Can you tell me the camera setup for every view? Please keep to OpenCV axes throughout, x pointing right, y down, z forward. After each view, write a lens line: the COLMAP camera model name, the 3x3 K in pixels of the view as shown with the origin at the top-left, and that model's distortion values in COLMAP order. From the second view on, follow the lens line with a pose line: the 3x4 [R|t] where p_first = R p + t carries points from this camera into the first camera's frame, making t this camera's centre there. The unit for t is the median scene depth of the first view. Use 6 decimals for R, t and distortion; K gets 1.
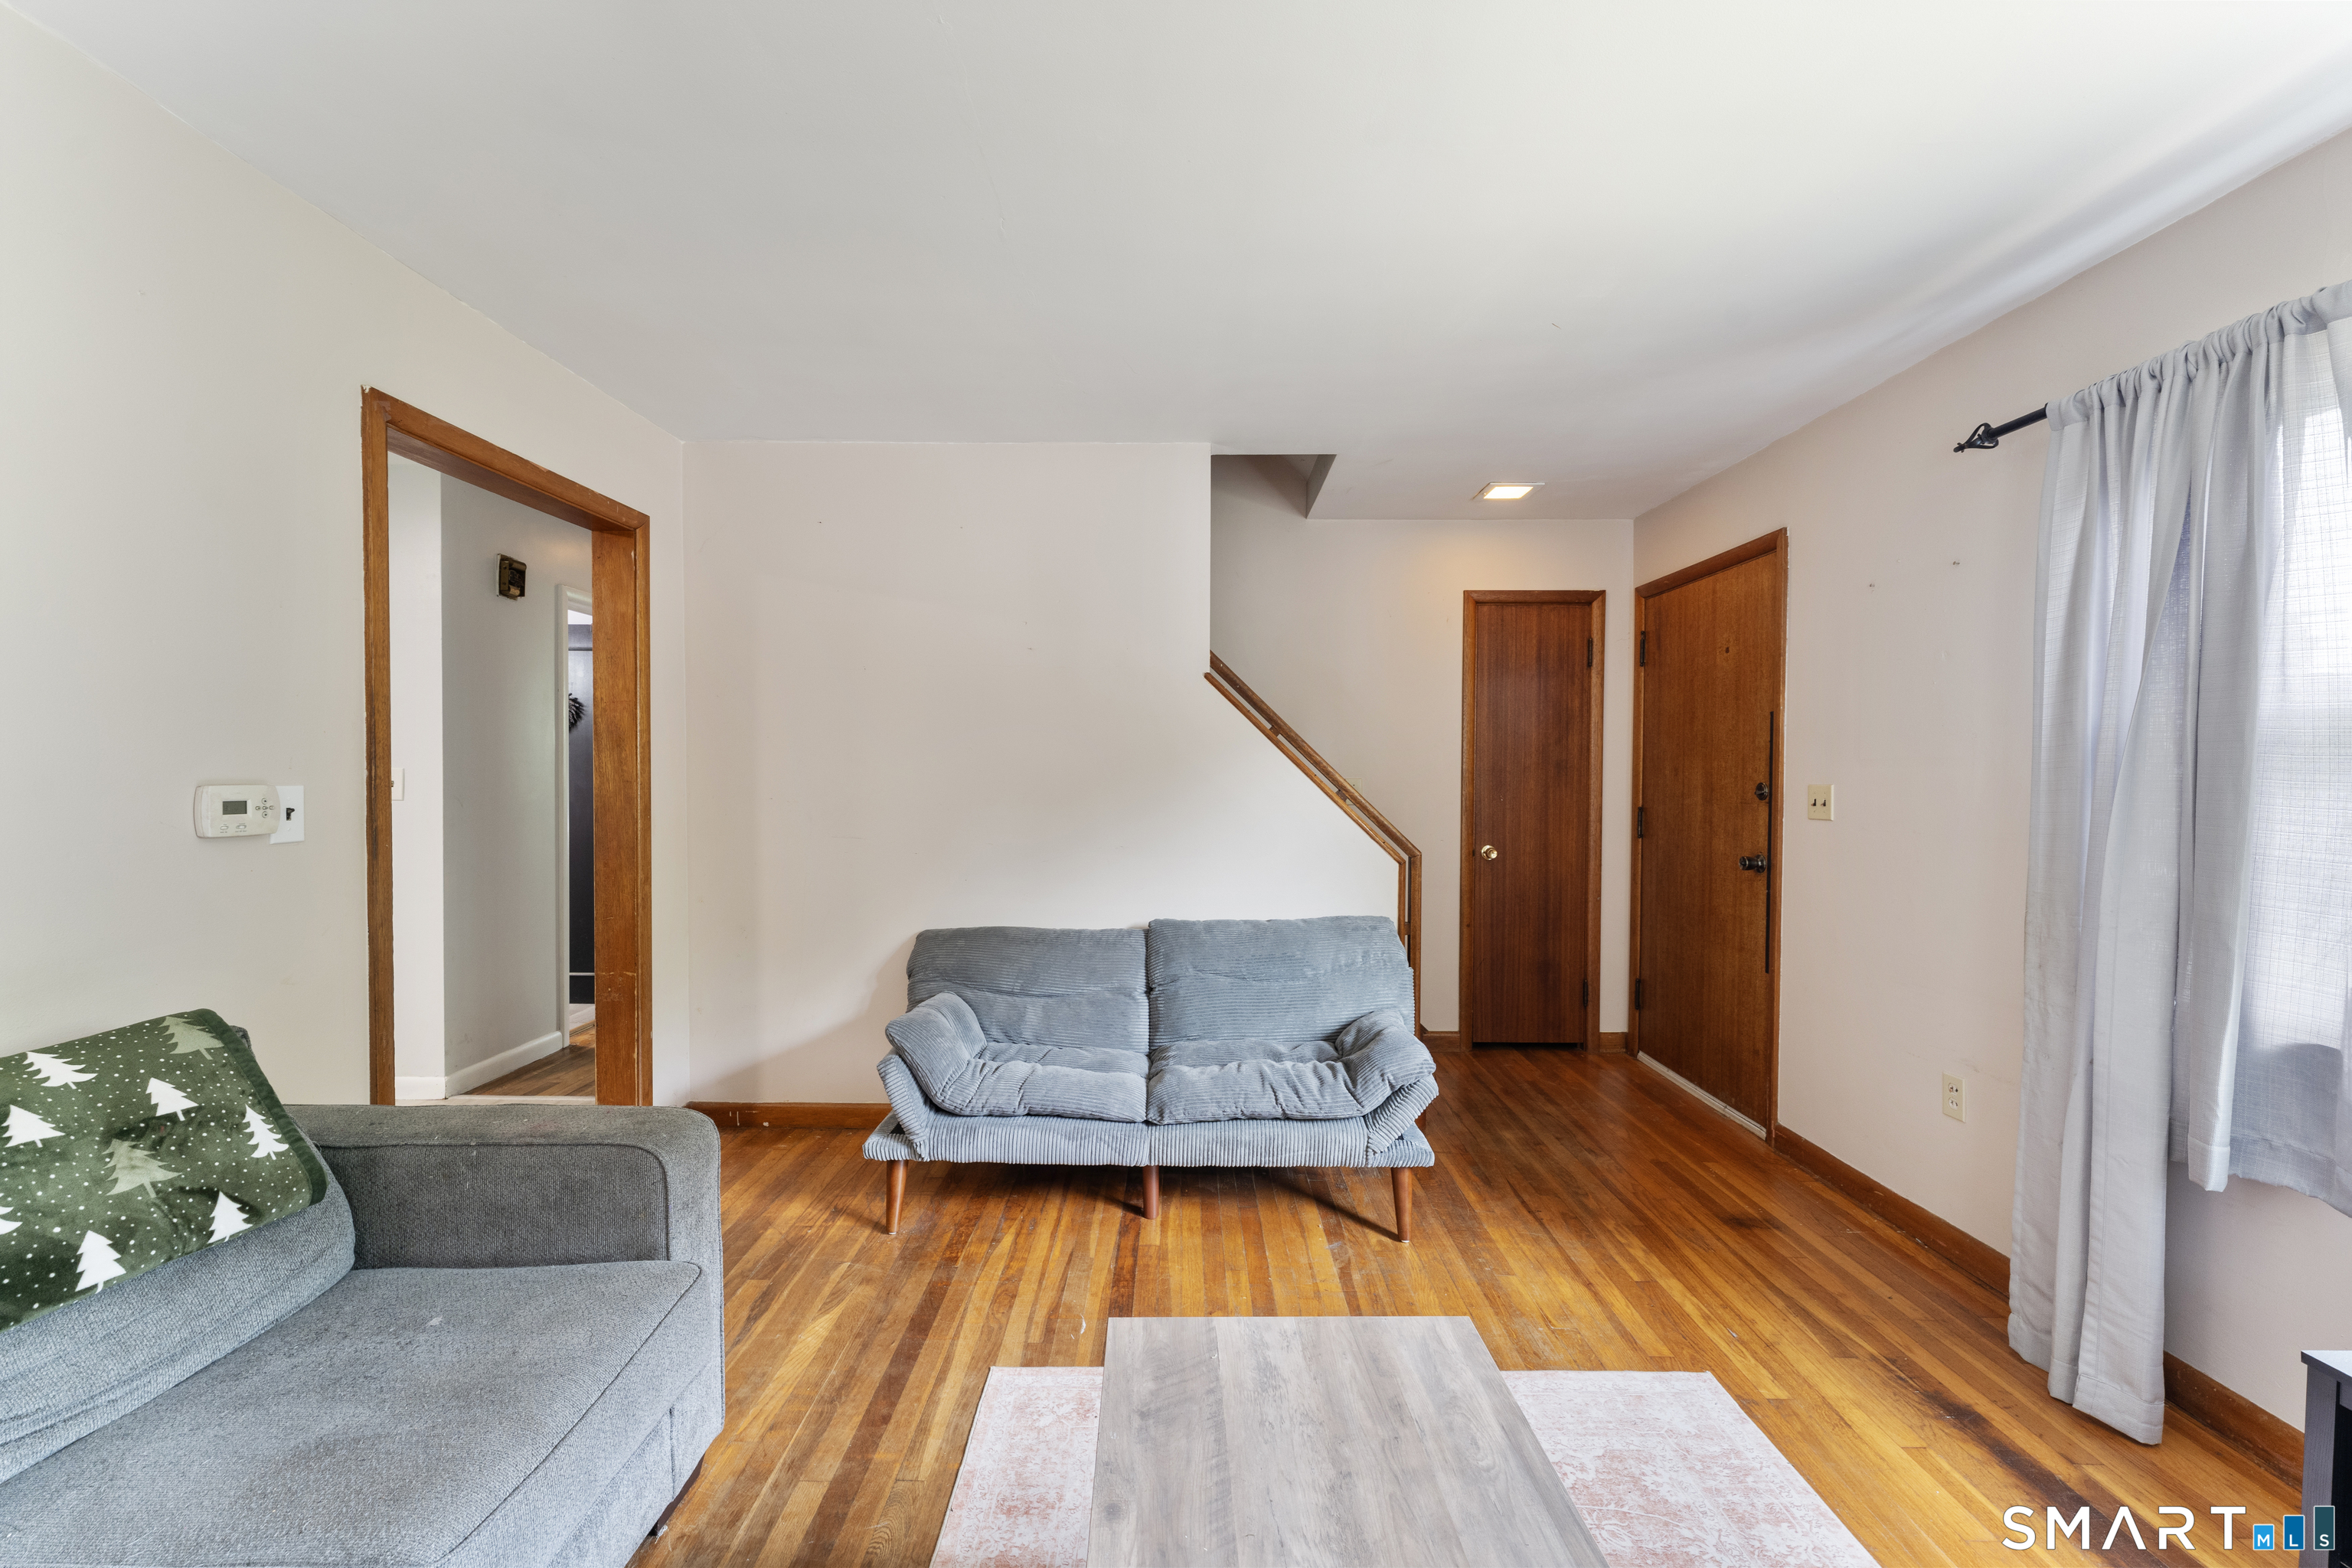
lens RADIAL K [[951.7, 0, 1177.1], [0, 951.7, 788.7], [0, 0, 1]] dist [-0.001187, 0.001120]
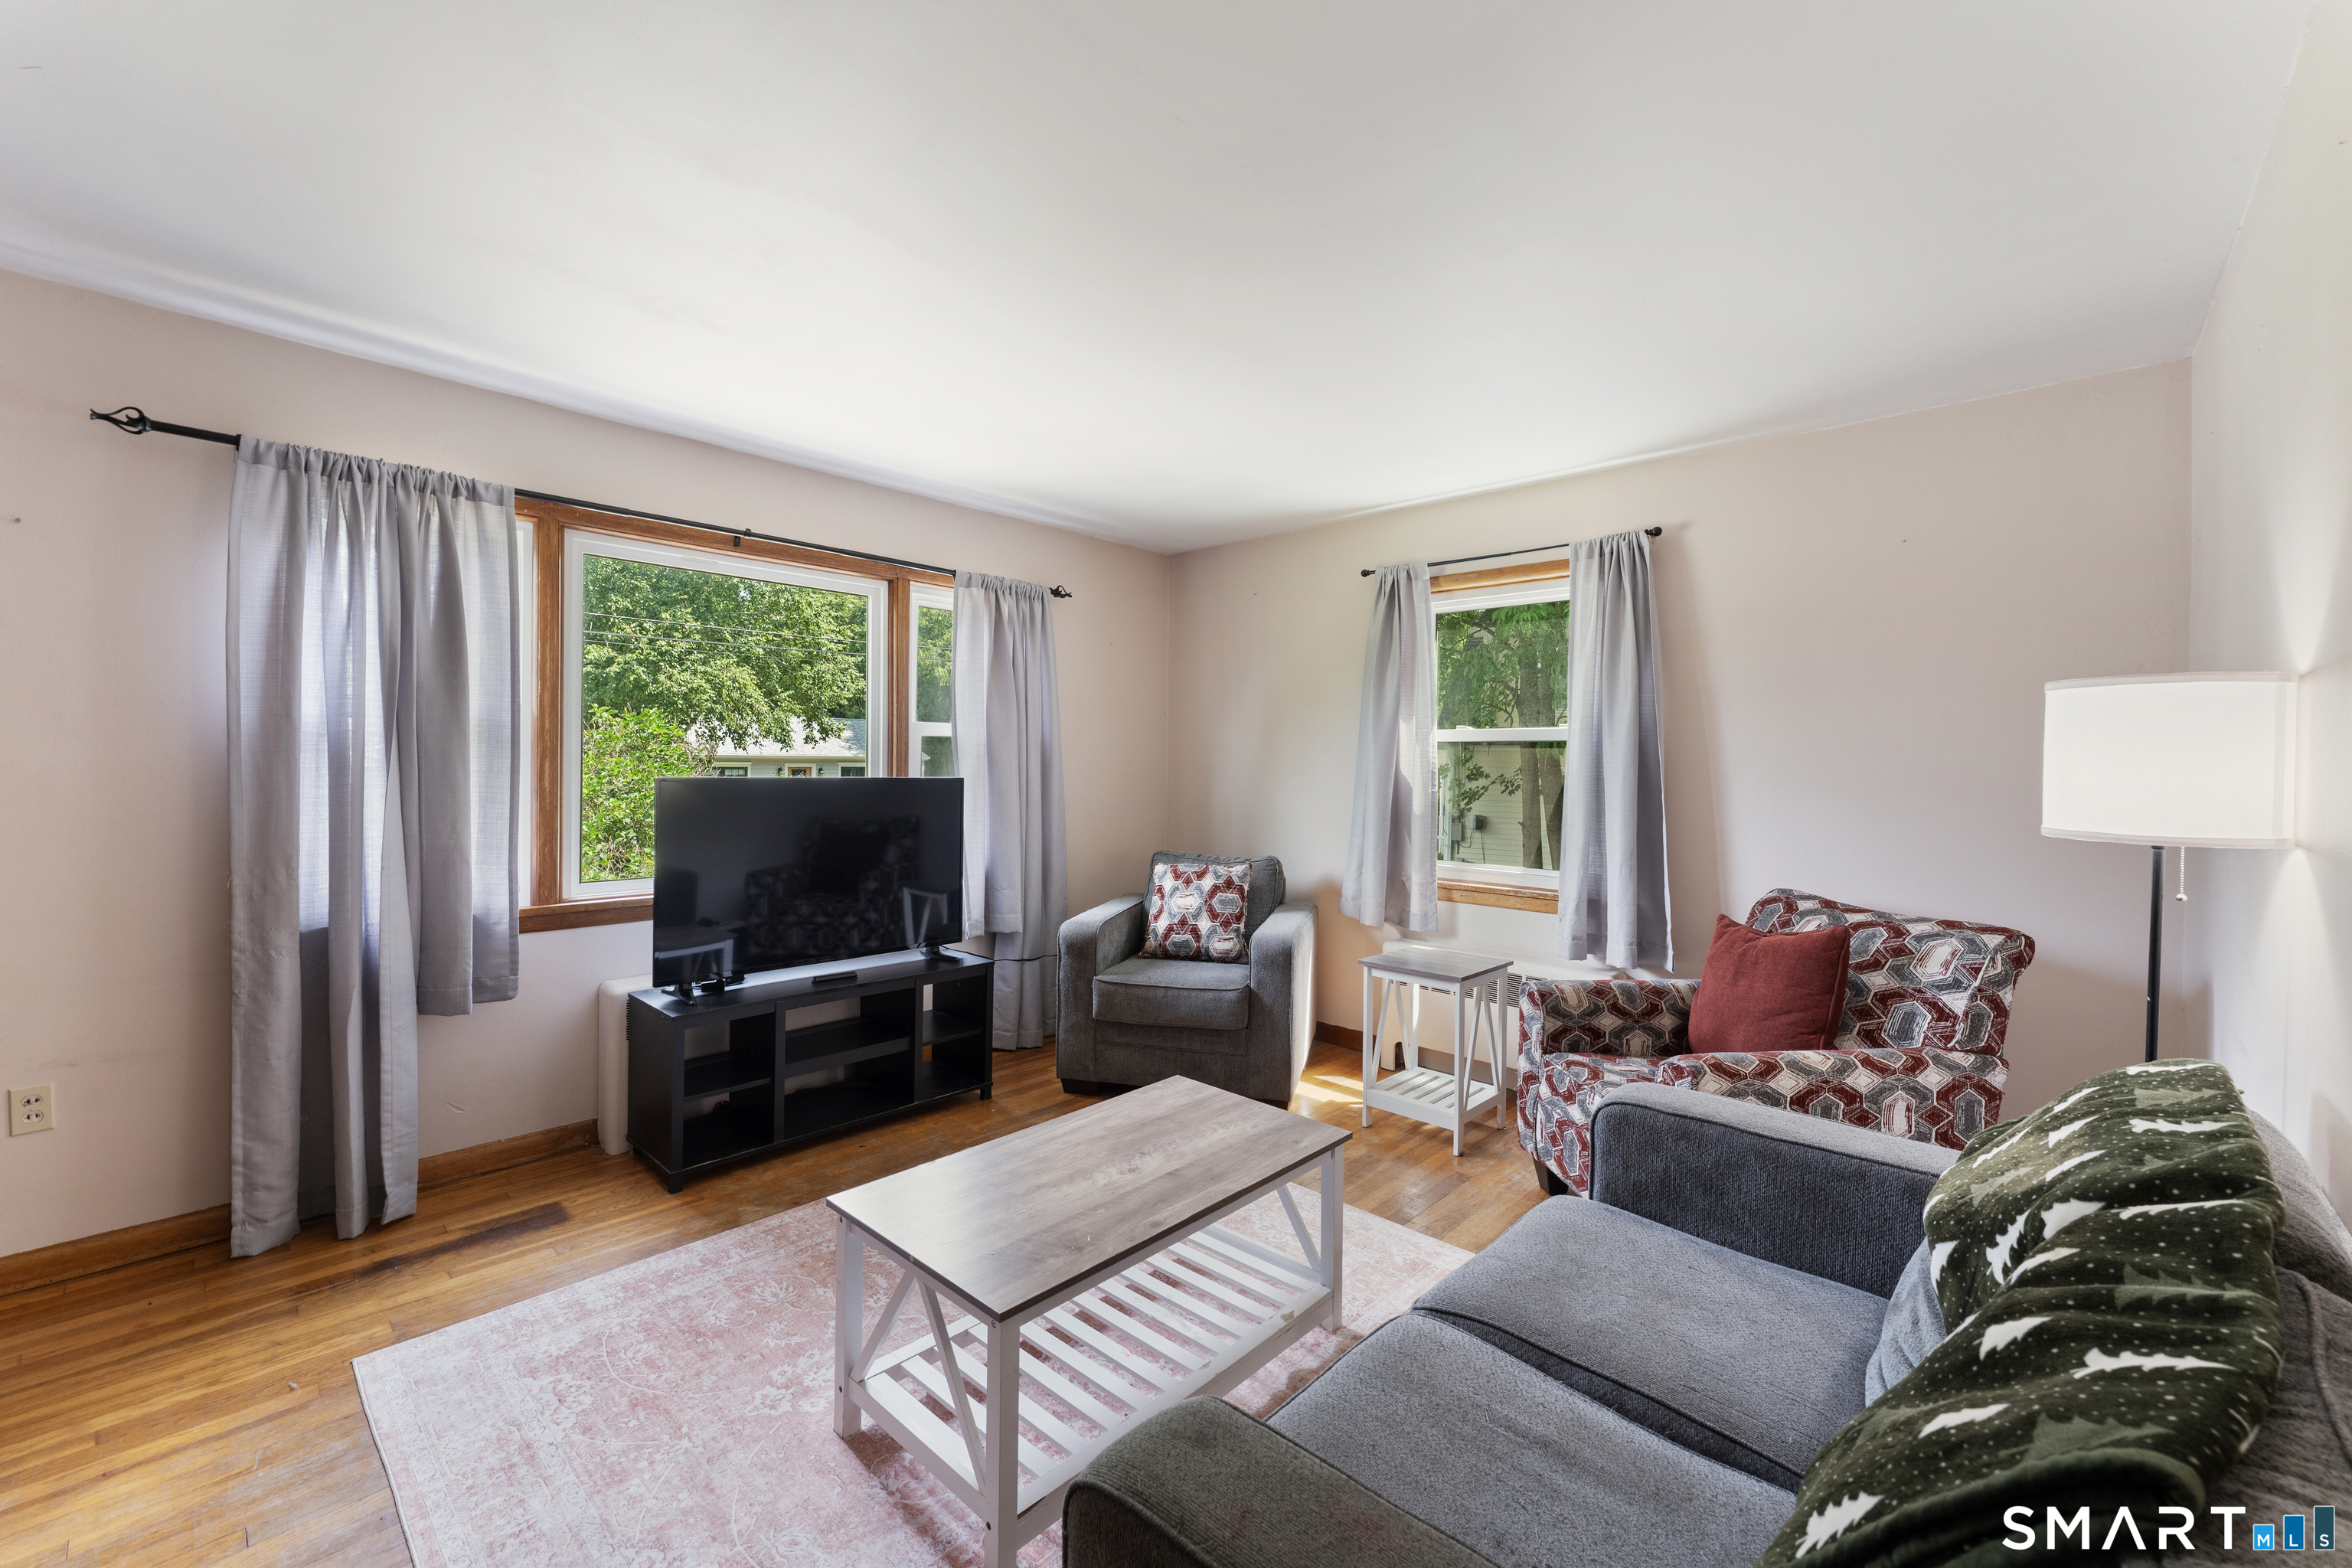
lens RADIAL K [[951.7, 0, 1196.7], [0, 951.7, 770.0], [0, 0, 1]] dist [-0.001187, 0.001120]
pose [[-0.747771, -0.019764, 0.663662, -0.635343], [-0.001088, 0.999592, 0.028542, -0.029114], [-0.663956, 0.020621, -0.747488, 0.961995]]
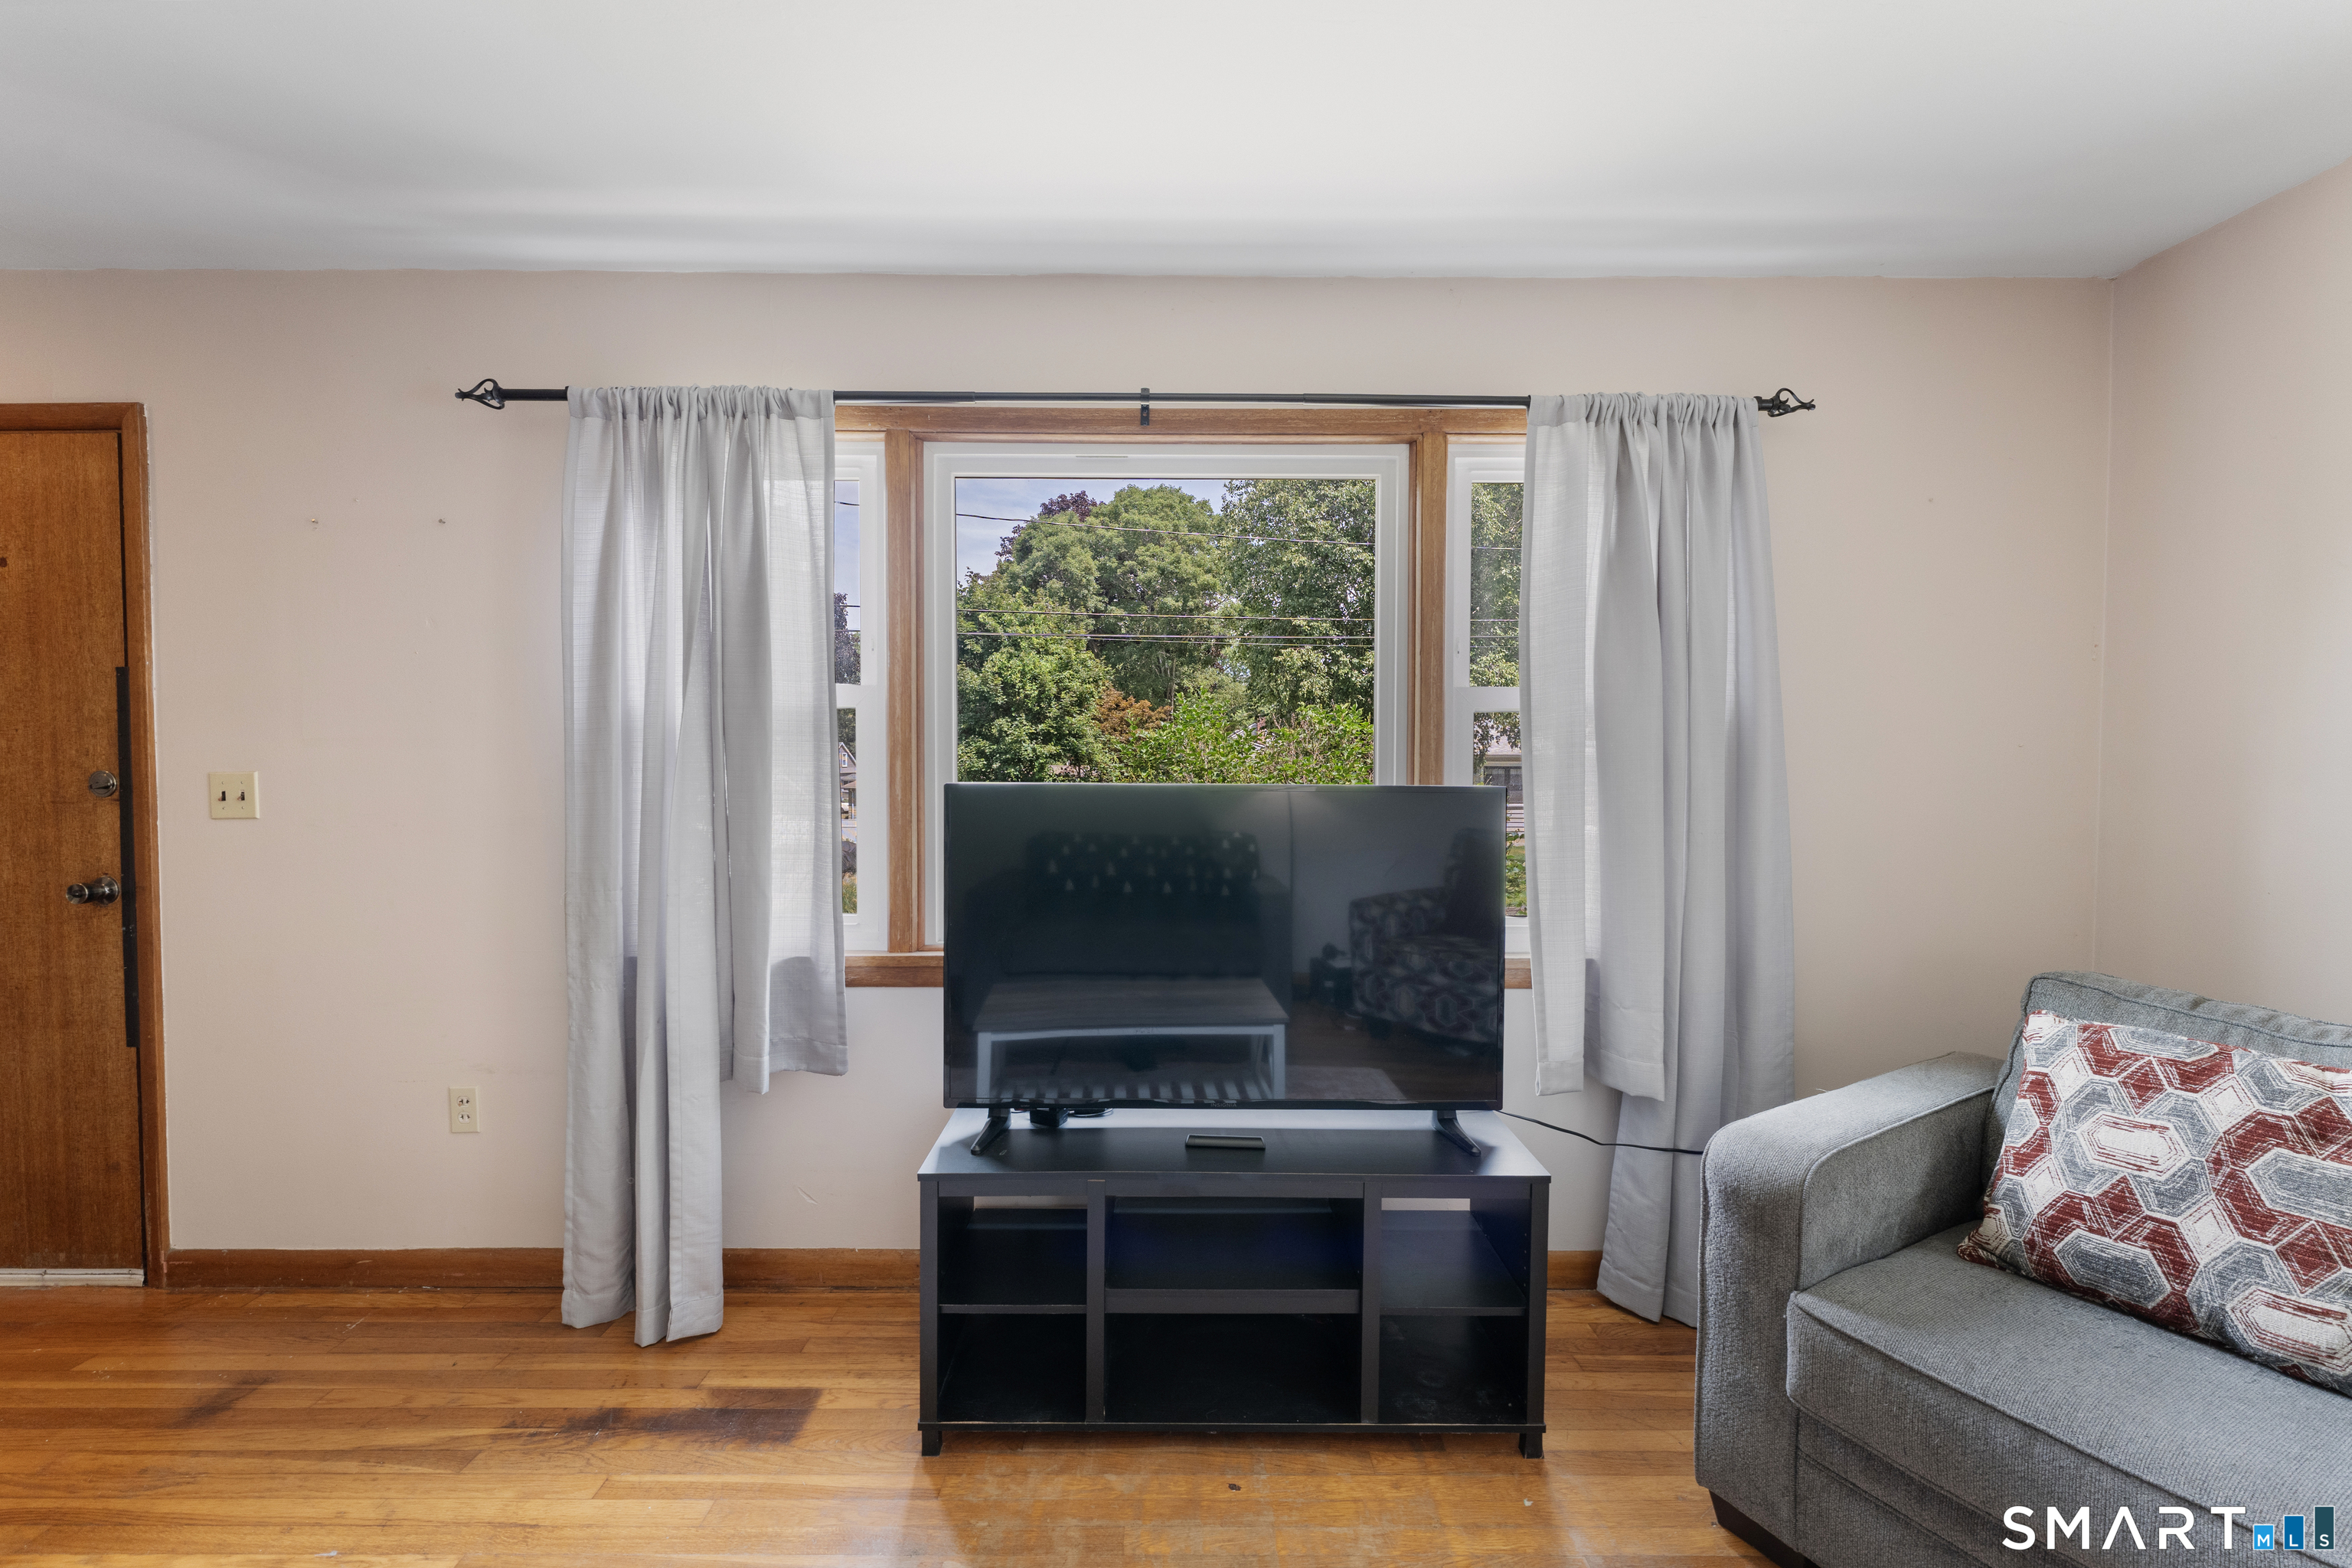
lens RADIAL K [[951.7, 0, 1180.1], [0, 951.7, 783.3], [0, 0, 1]] dist [-0.001187, 0.001120]
pose [[-0.009013, -0.034512, 0.999364, -0.095664], [0.019936, 0.999199, 0.034686, -0.007697], [-0.999761, 0.020236, -0.008318, 0.323489]]
